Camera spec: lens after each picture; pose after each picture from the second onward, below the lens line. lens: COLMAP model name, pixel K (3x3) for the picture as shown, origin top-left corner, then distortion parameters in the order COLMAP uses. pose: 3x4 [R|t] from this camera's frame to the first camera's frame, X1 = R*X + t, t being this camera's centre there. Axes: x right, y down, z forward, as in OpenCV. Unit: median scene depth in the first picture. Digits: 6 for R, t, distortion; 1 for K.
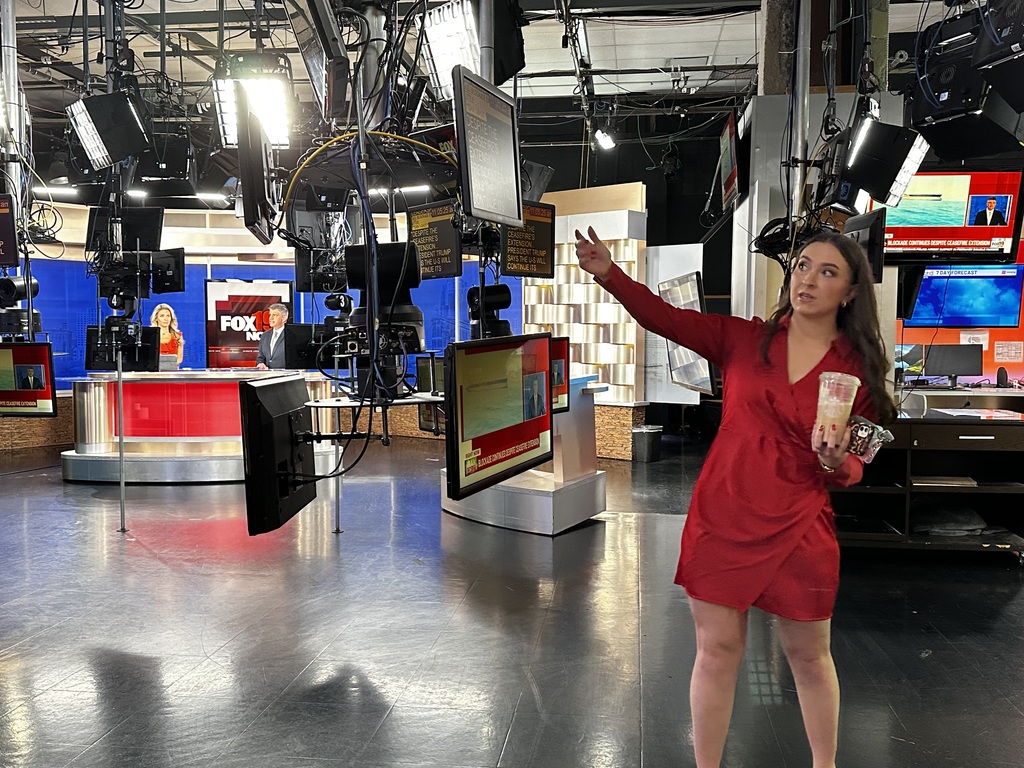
lens RADIAL K [[892.8, 0, 512.0], [0, 892.8, 384.0], [0, 0, 1]] dist [0.162962, -0.396713]
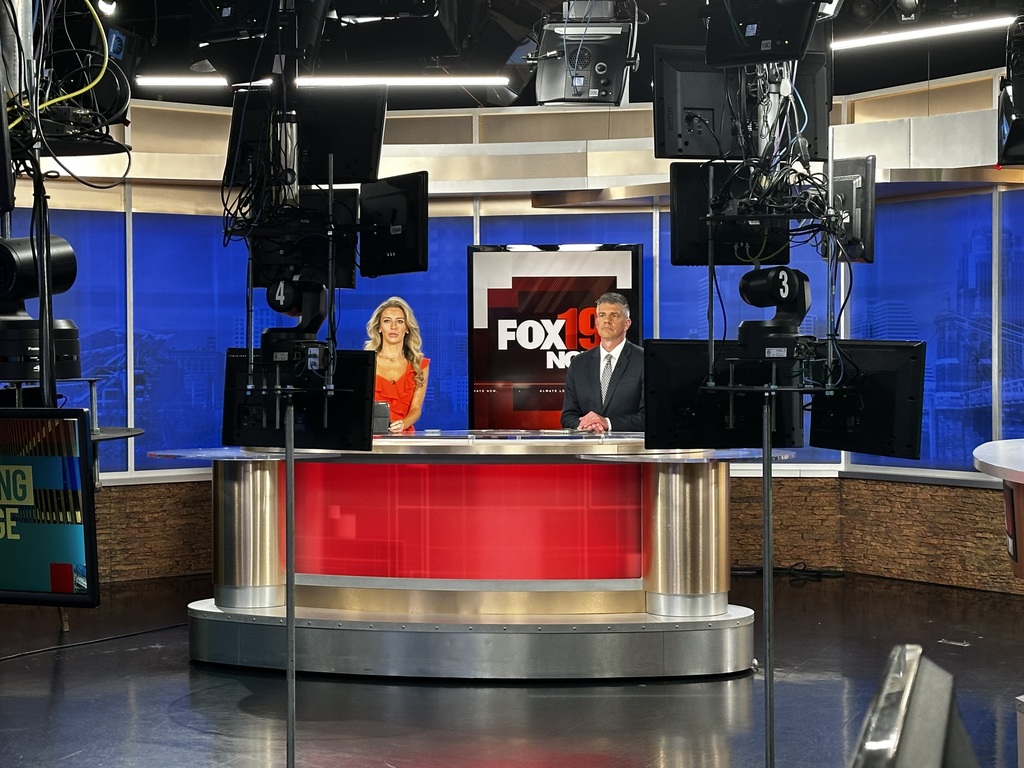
lens RADIAL K [[1851.1, 0, 512.0], [0, 1851.1, 384.0], [0, 0, 1]] dist [-0.004778, -0.054812]
pose [[0.954671, -0.001772, -0.297656, -0.033276], [-0.009350, 0.999310, -0.035935, -0.009238], [0.297515, 0.037089, 0.953997, 0.096372]]
